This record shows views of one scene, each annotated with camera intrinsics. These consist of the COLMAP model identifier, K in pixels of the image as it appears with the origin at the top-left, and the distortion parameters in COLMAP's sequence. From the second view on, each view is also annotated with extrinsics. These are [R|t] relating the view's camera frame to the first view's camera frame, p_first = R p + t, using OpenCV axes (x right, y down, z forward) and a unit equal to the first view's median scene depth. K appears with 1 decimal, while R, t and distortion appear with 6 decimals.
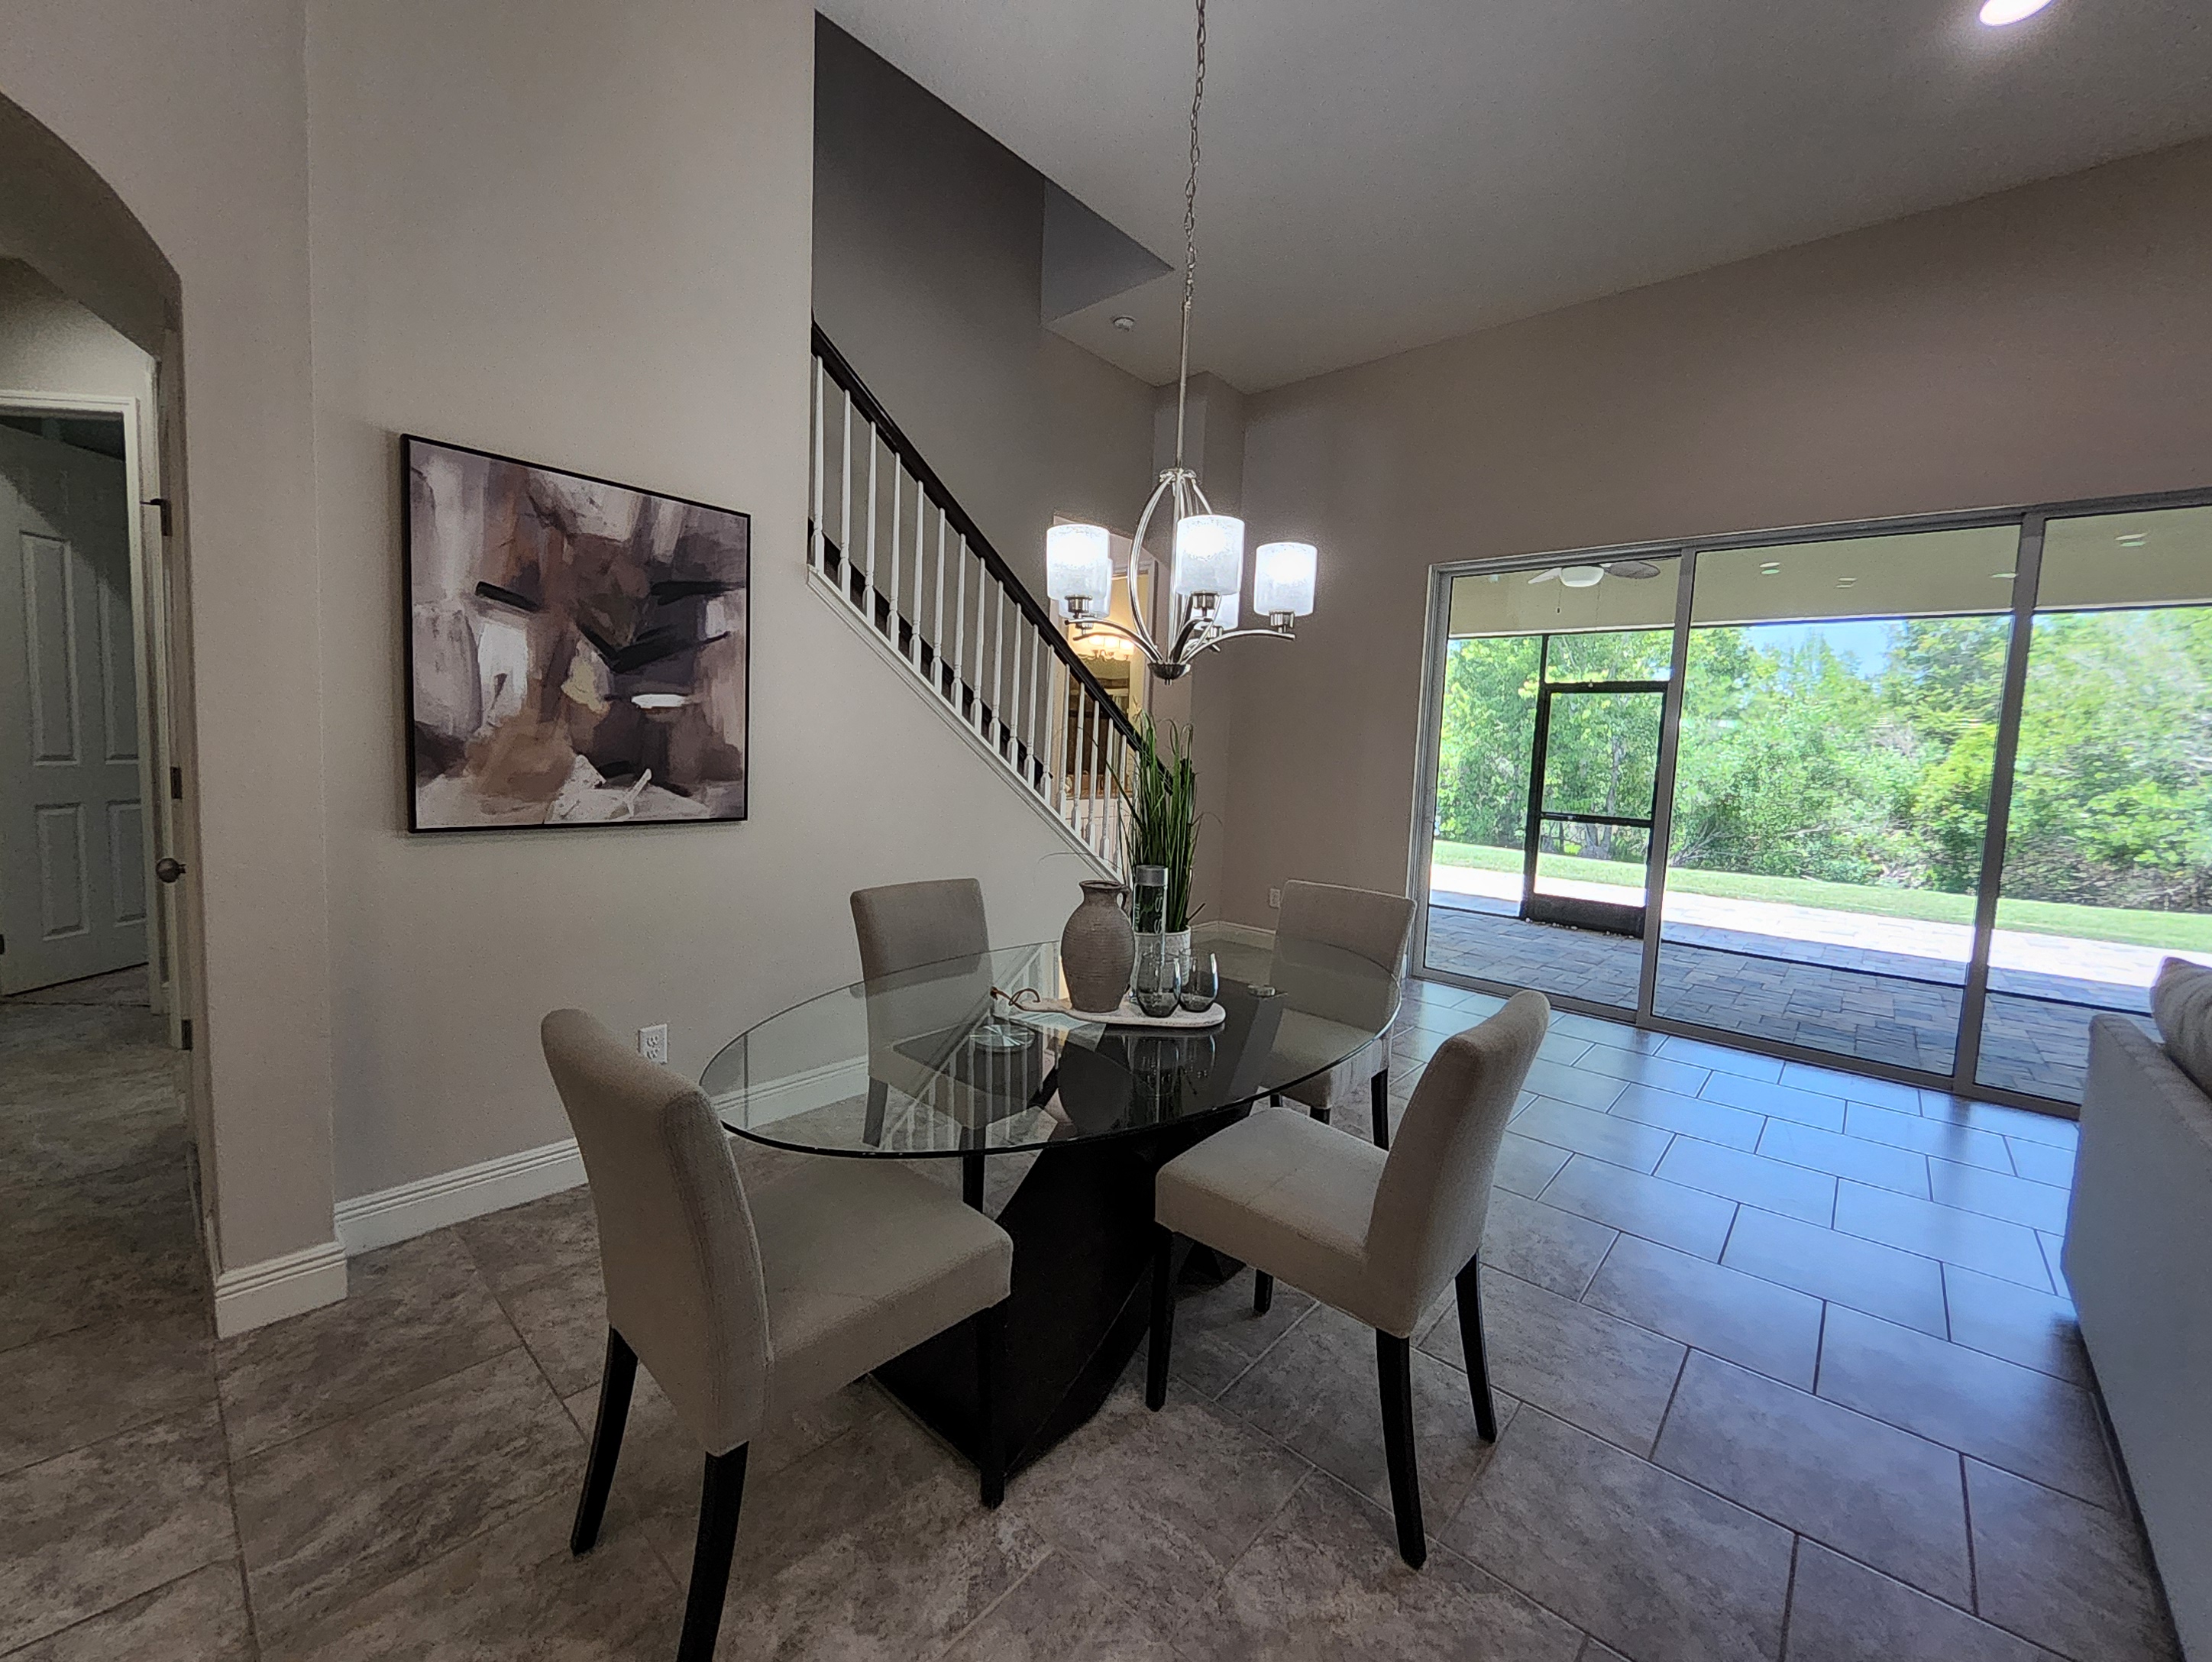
lens RADIAL K [[876.3, 0, 1106.0], [0, 876.3, 831.0], [0, 0, 1]] dist [0.000836, 0.000210]
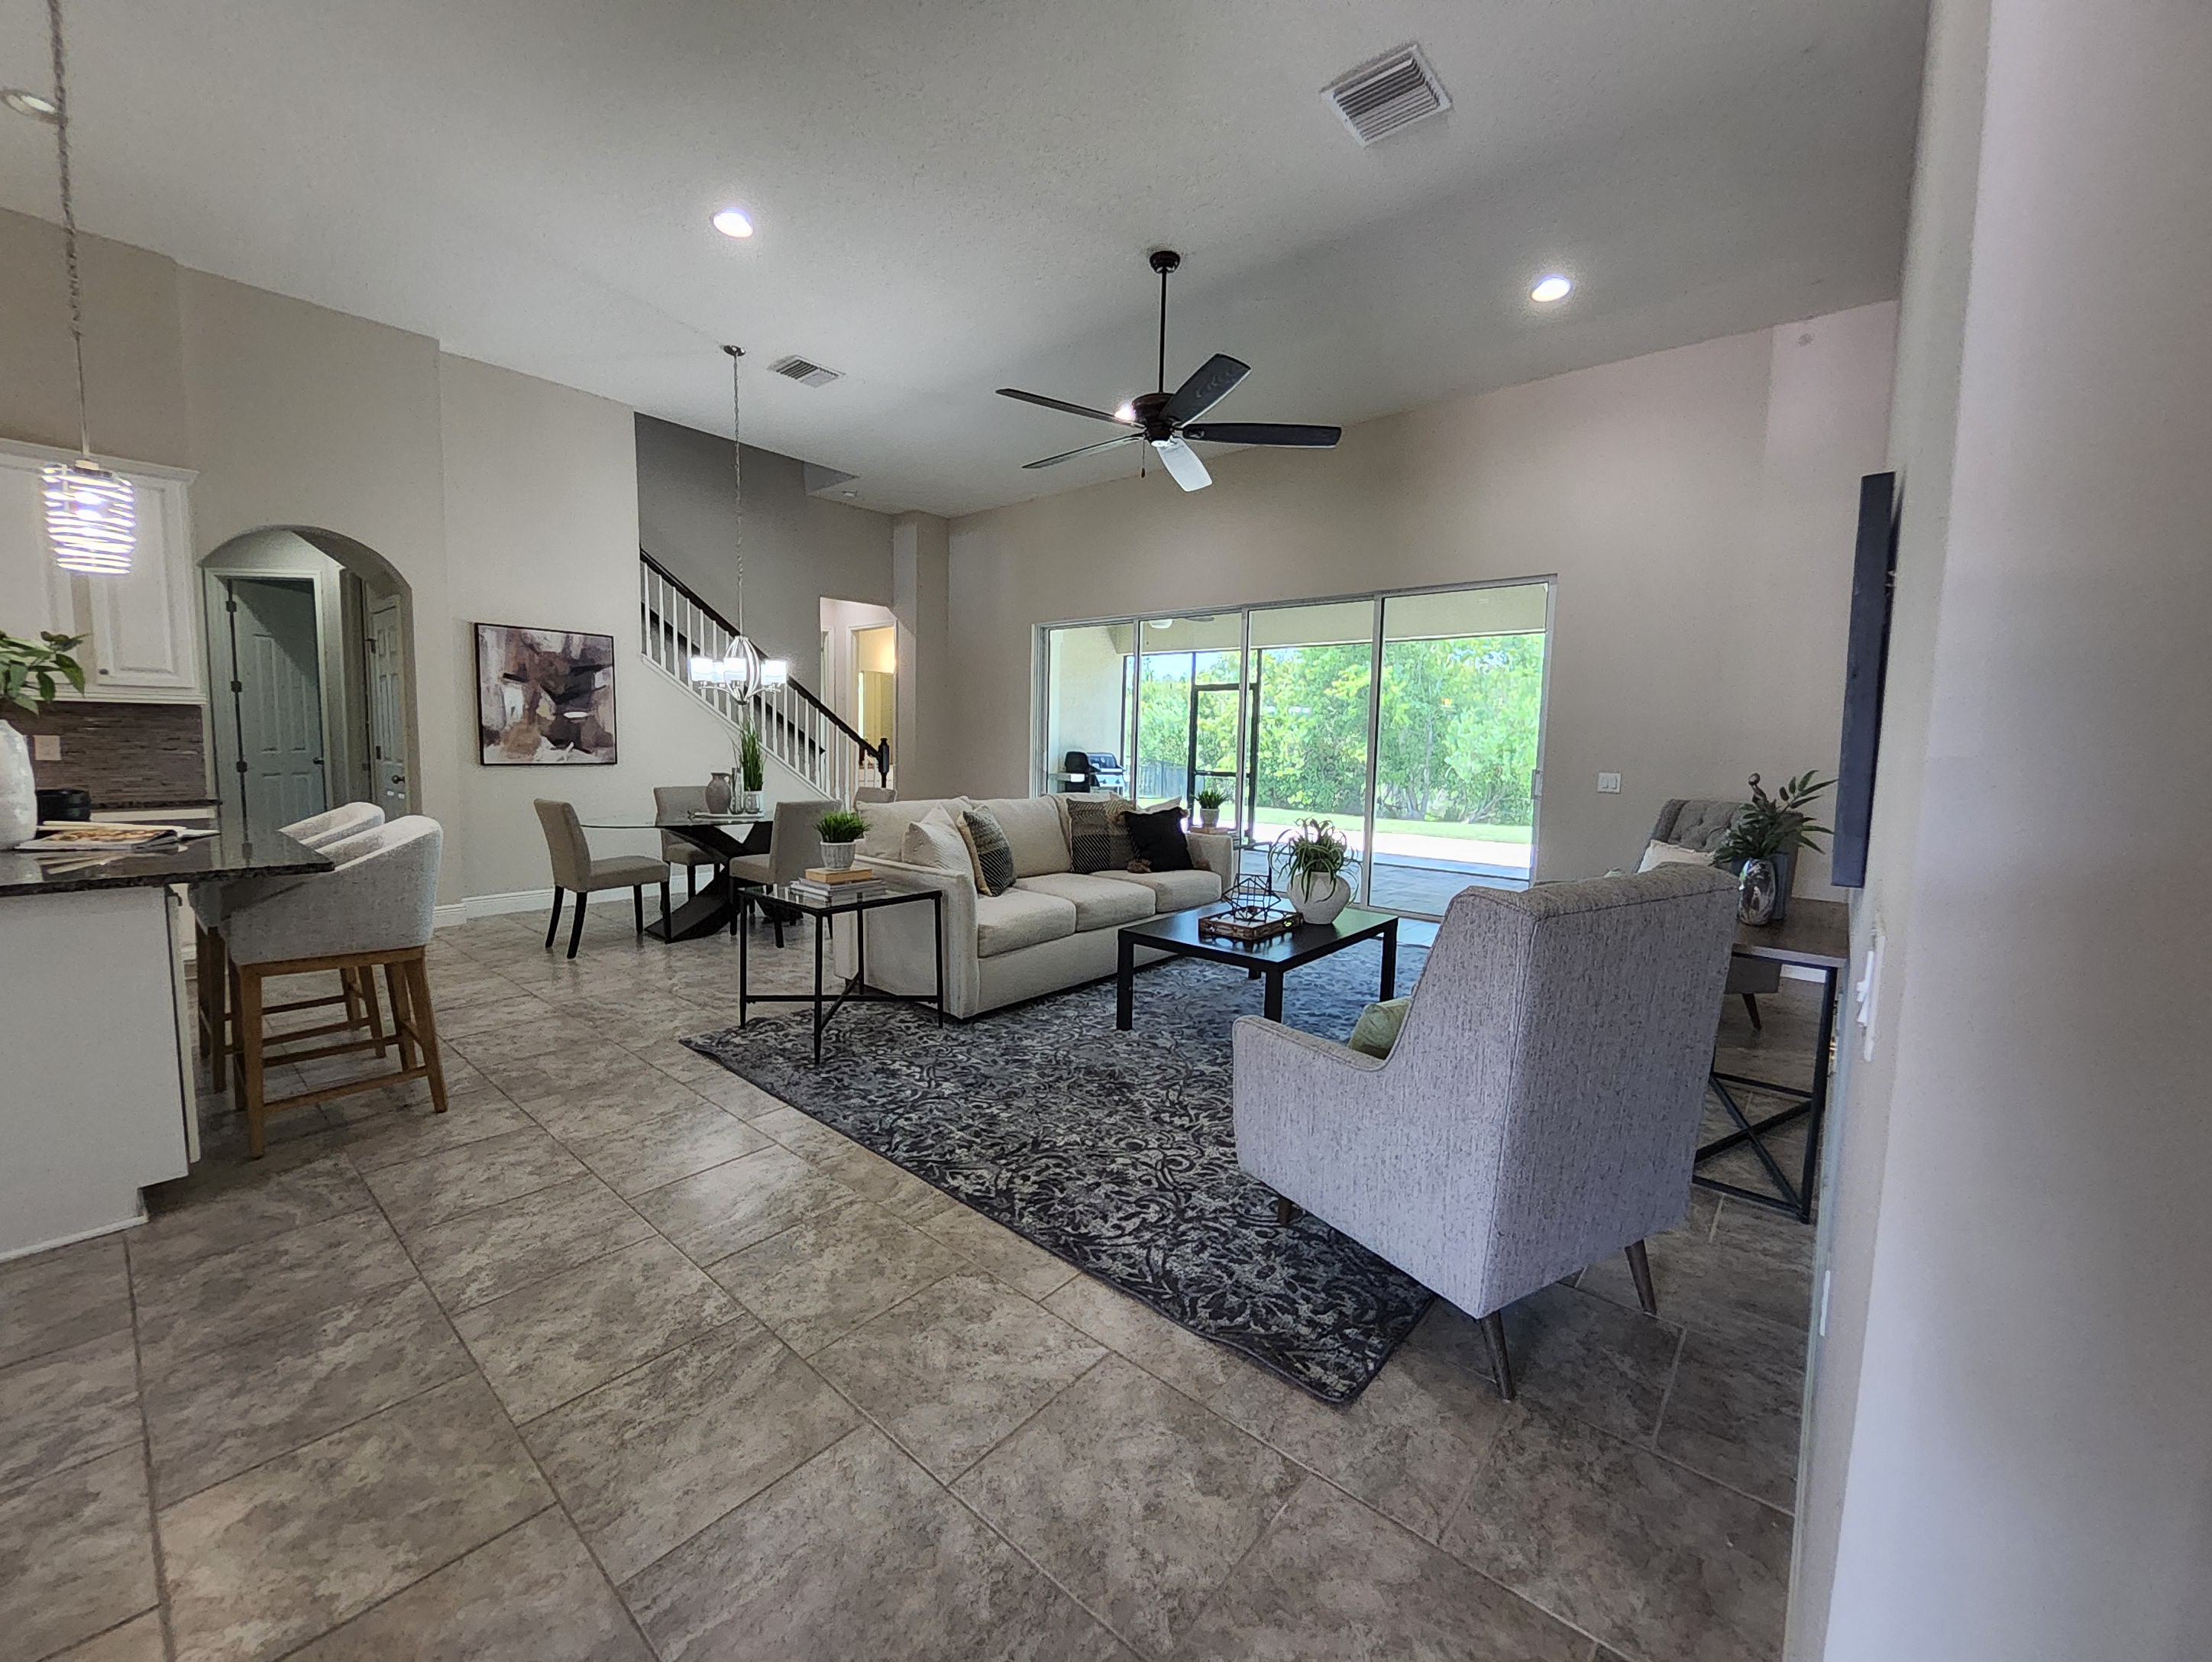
lens RADIAL K [[876.3, 0, 1106.0], [0, 876.3, 831.0], [0, 0, 1]] dist [0.000836, 0.000210]
pose [[0.999478, -0.026627, 0.018276, 0.907556], [0.026499, 0.999623, 0.007198, 0.196220], [-0.018461, -0.006710, 0.999807, -1.464474]]
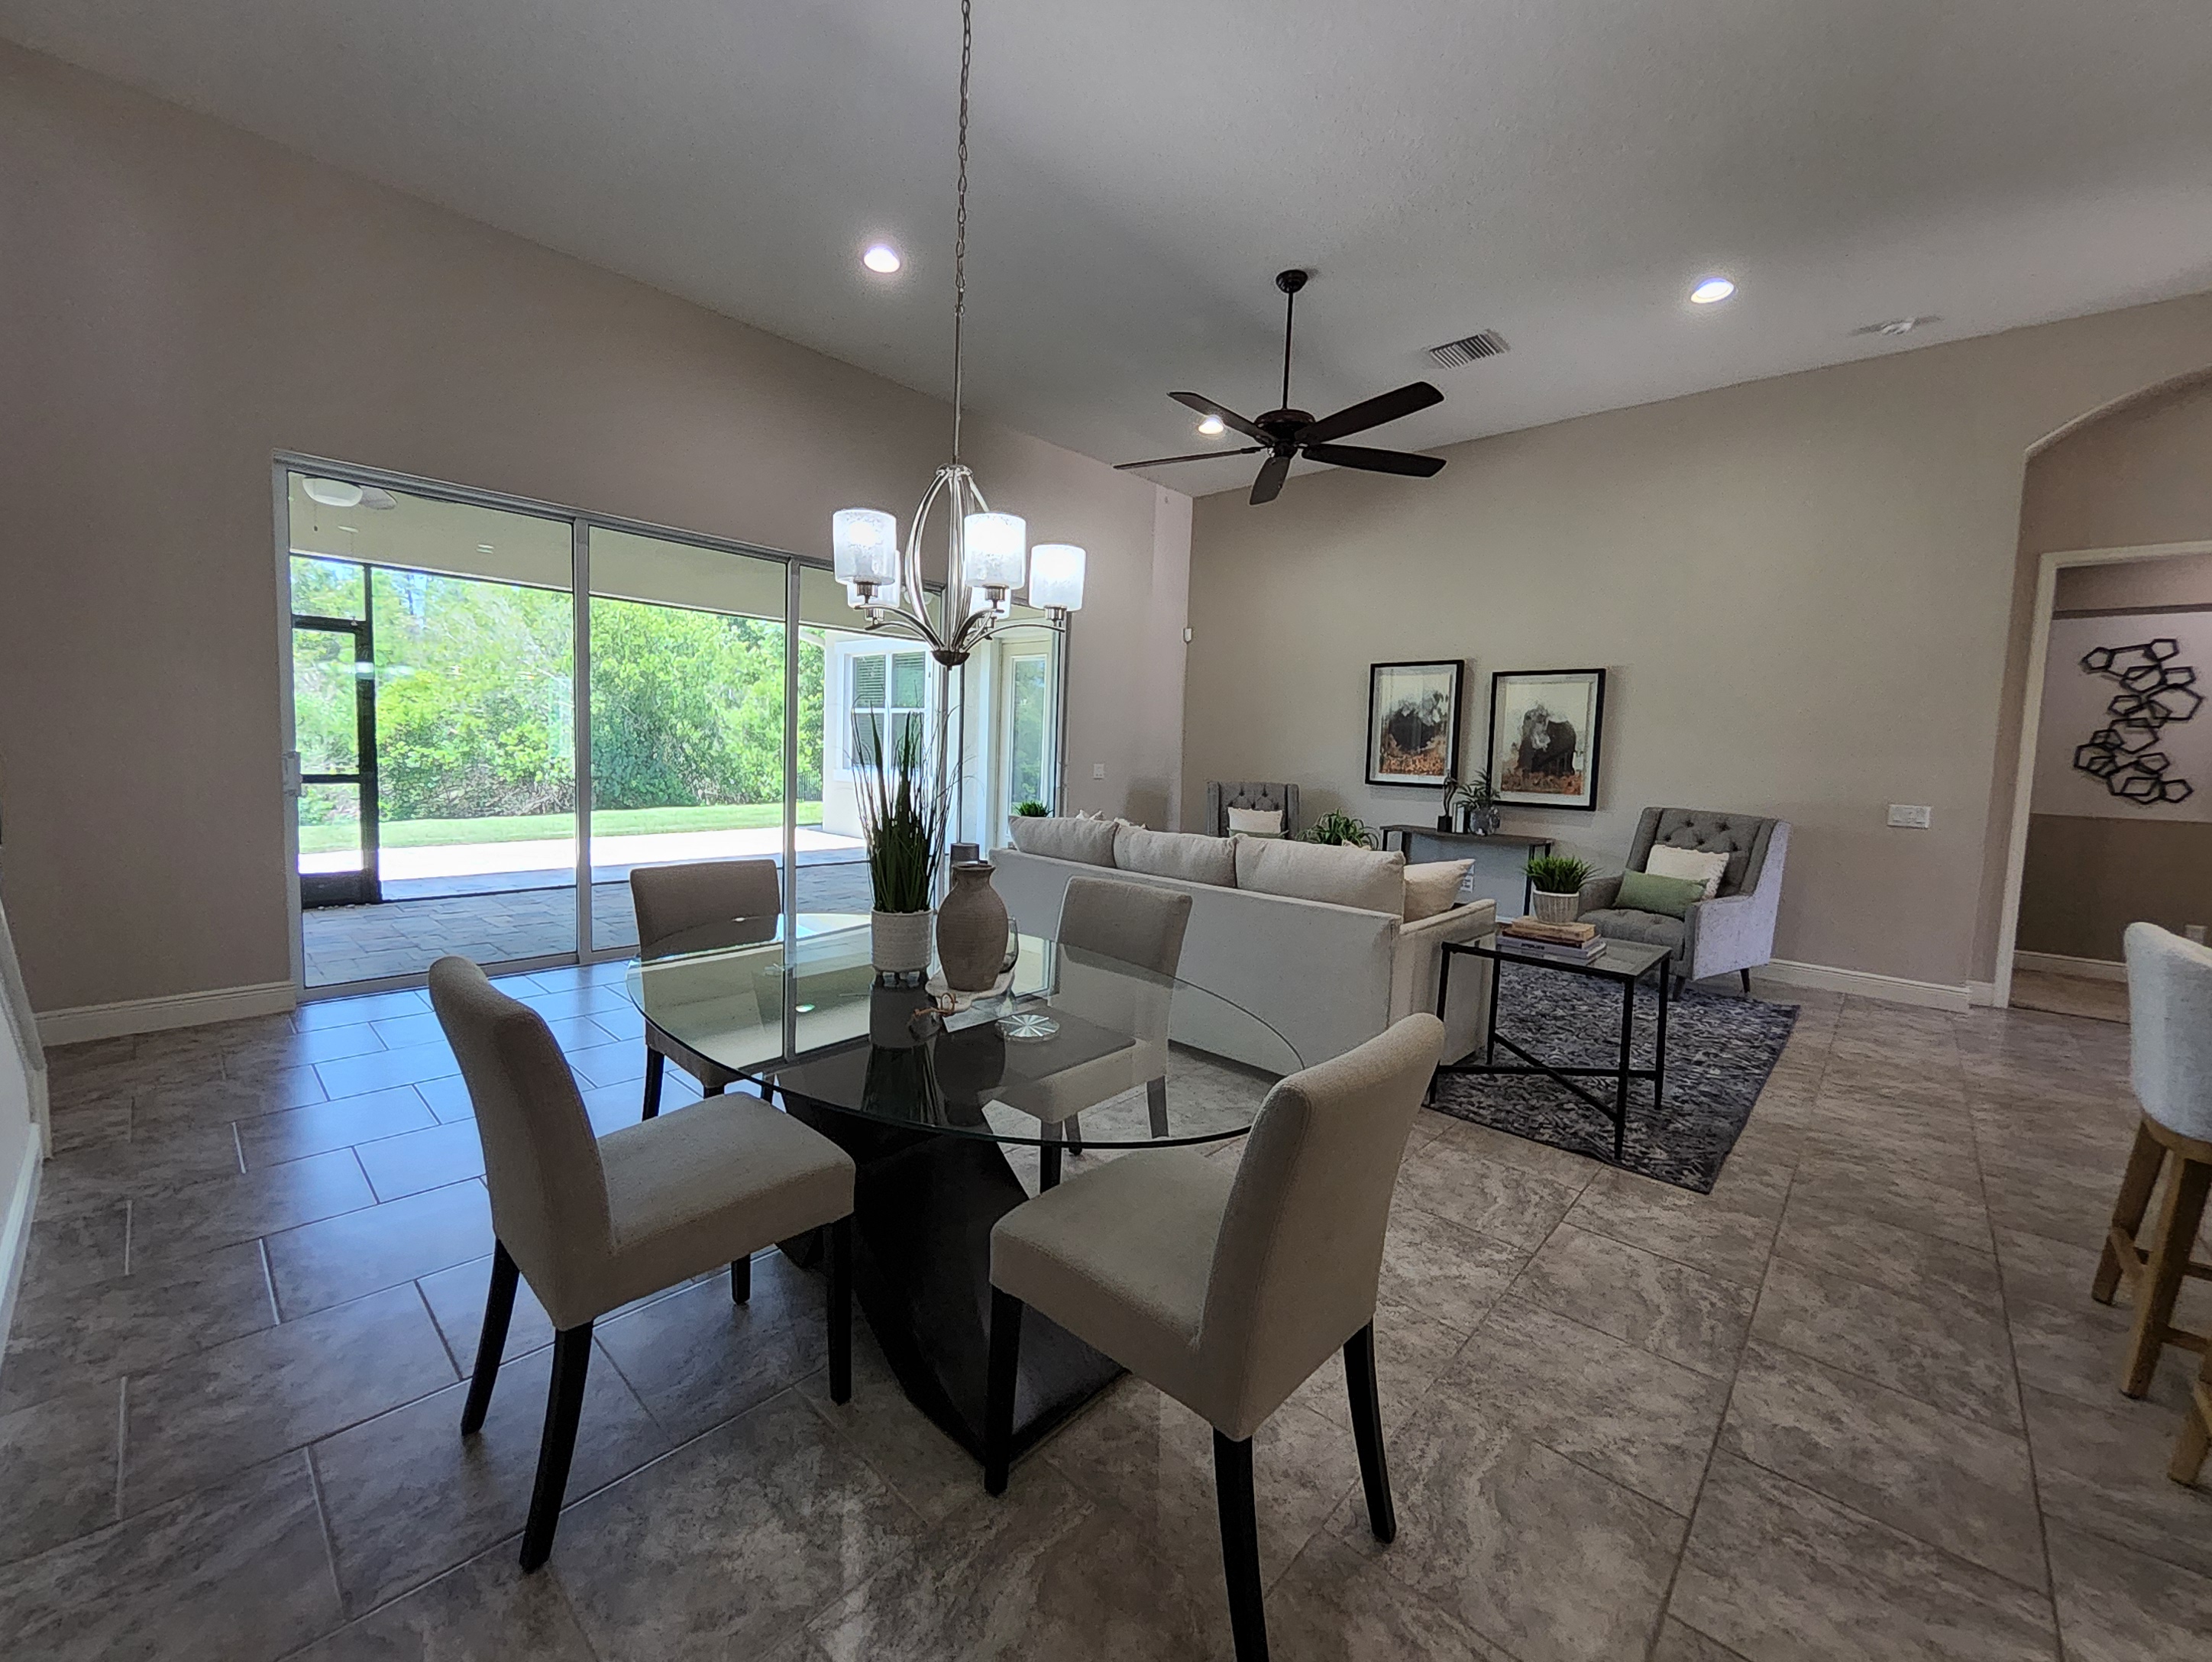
lens RADIAL K [[874.9, 0, 1099.6], [0, 874.9, 813.1], [0, 0, 1]] dist [0.000499, -0.006445]
pose [[0.020936, -0.118868, 0.992689, -0.720620], [0.064222, 0.991016, 0.117313, -0.079705], [-0.997716, 0.061296, 0.028382, 0.583420]]
